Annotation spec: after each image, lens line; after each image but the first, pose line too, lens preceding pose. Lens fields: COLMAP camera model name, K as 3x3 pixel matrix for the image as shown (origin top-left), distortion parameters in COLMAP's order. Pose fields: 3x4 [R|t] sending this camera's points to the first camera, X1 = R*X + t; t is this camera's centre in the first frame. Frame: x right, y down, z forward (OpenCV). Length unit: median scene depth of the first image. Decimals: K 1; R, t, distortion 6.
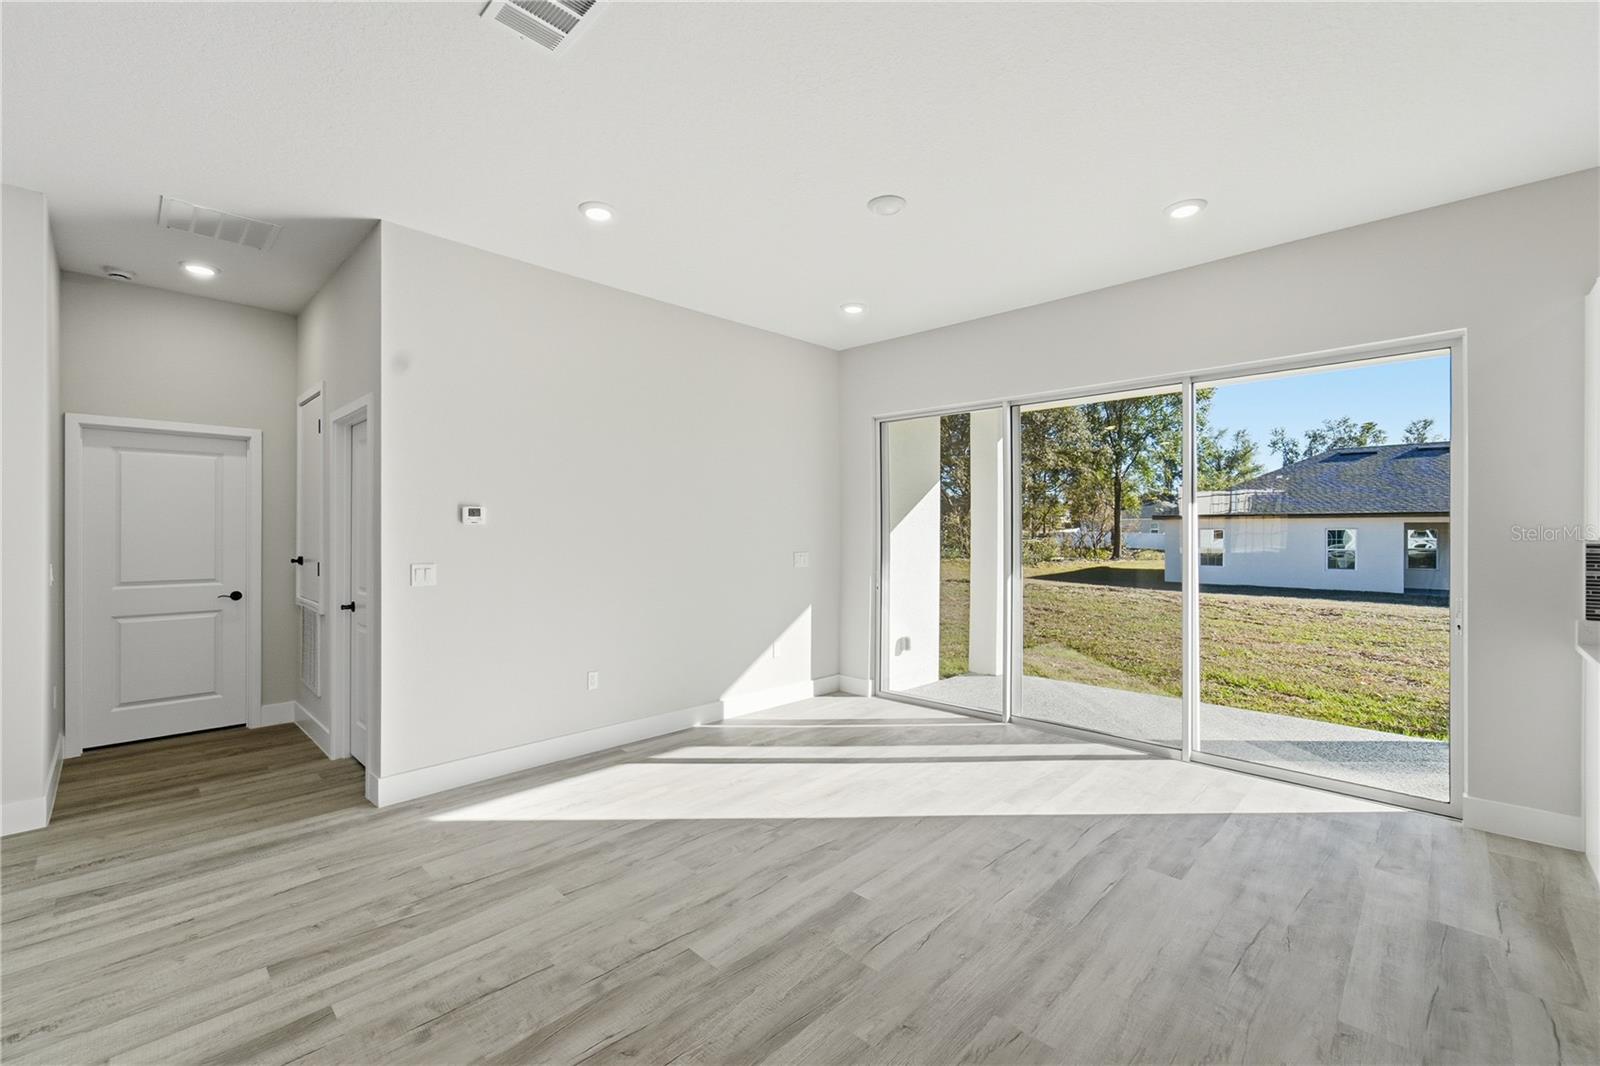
lens RADIAL K [[654.3, 0, 786.5], [0, 654.3, 535.1], [0, 0, 1]] dist [-0.016720, 0.000217]
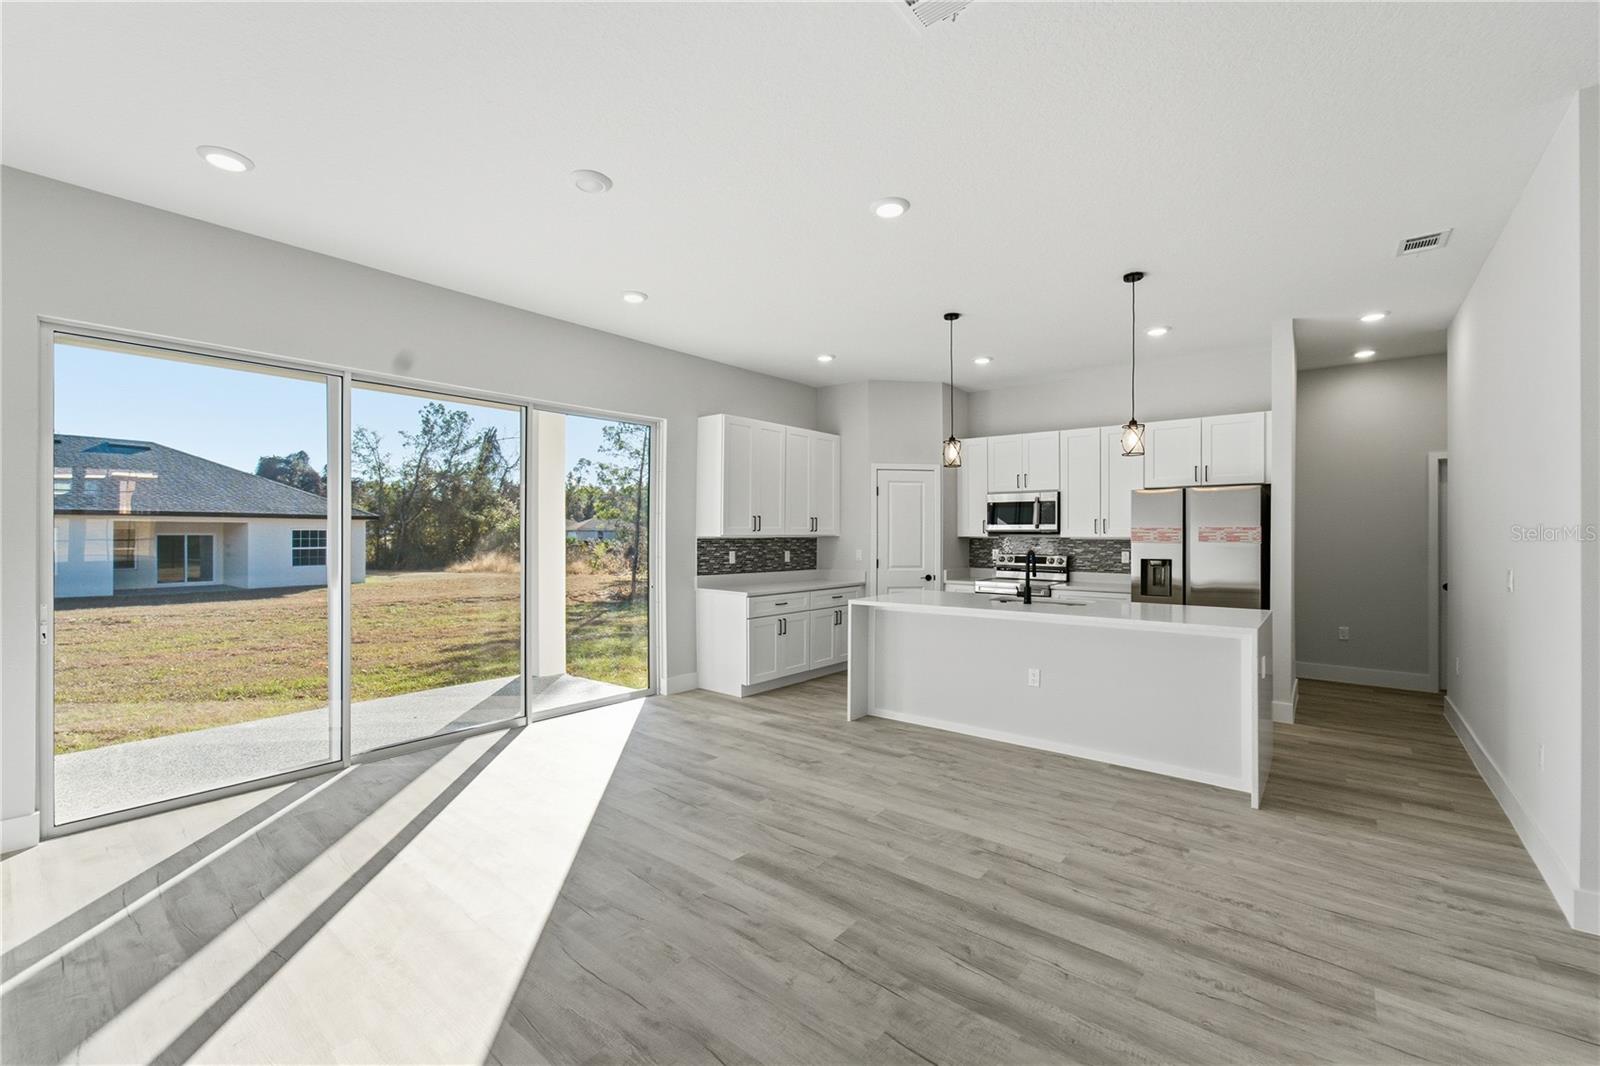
lens RADIAL K [[666.6, 0, 793.1], [0, 666.6, 534.3], [0, 0, 1]] dist [-0.055299, 0.024079]
pose [[-0.104562, -0.003488, 0.994512, -0.913151], [0.003340, 0.999987, 0.003859, -0.007266], [-0.994513, 0.003726, -0.104549, 0.912907]]
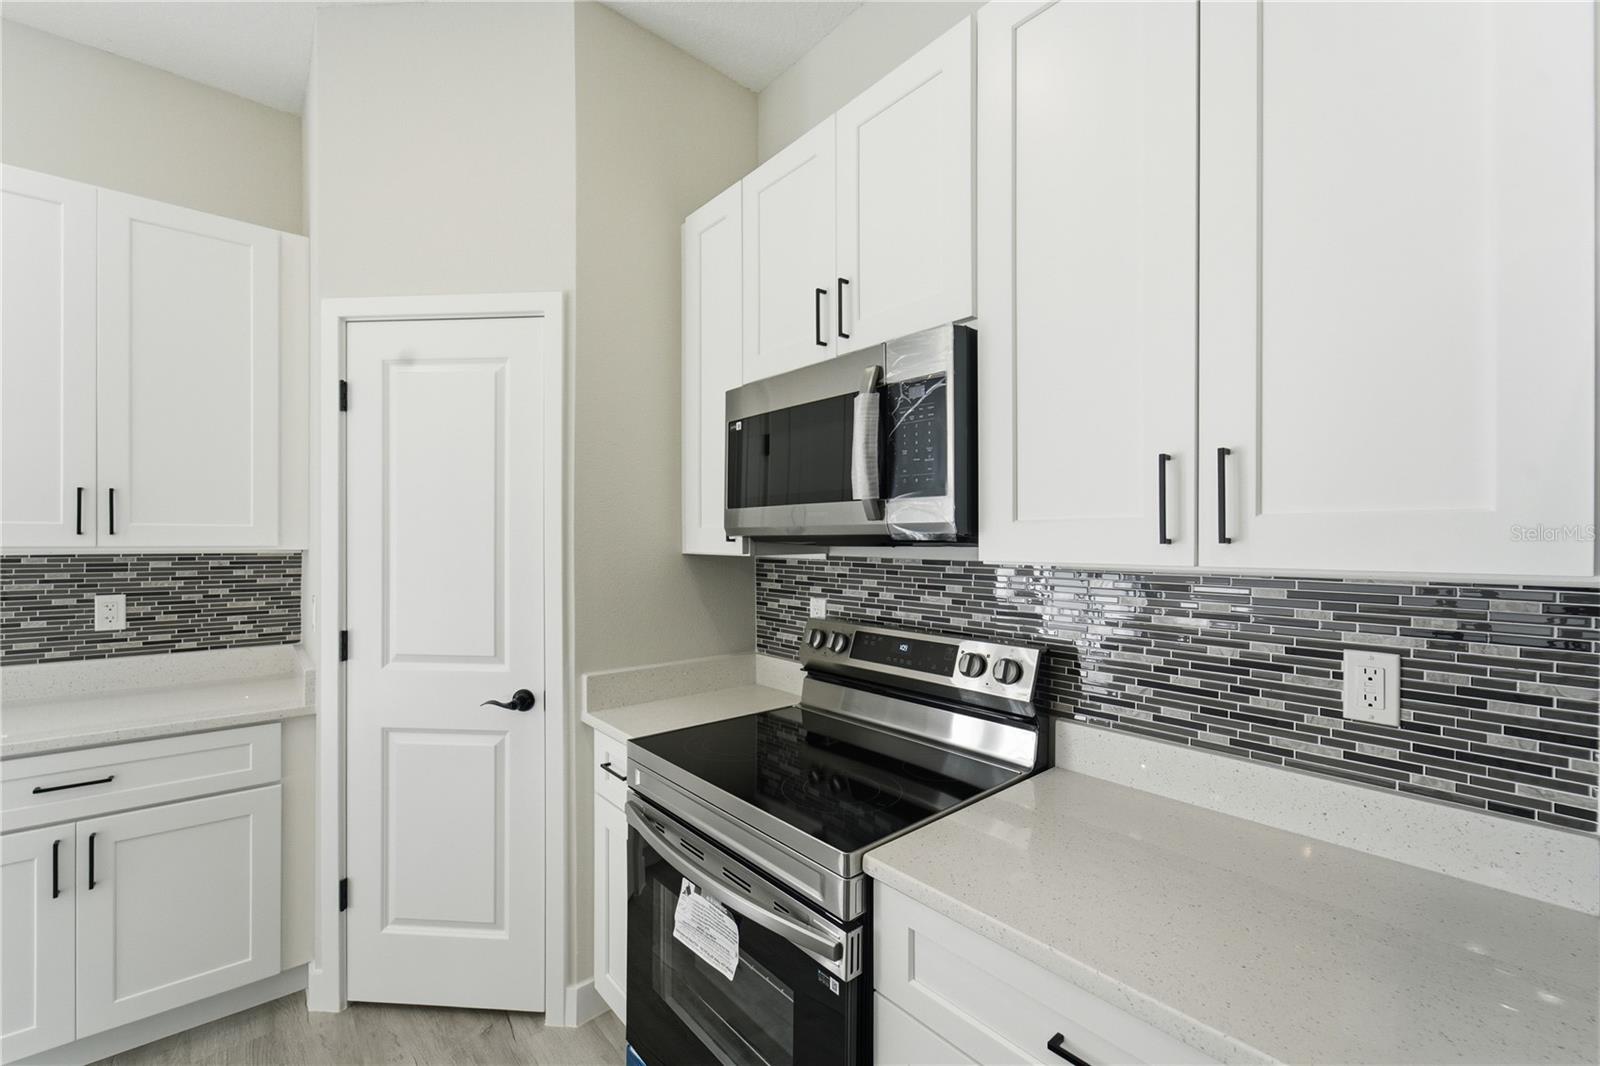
lens RADIAL K [[666.6, 0, 793.1], [0, 666.6, 534.3], [0, 0, 1]] dist [-0.055299, 0.024079]
pose [[0.061461, 0.008289, 0.998075, 0.858638], [0.002074, 0.999962, -0.008432, -0.001251], [-0.998107, 0.002588, 0.061442, -0.177345]]
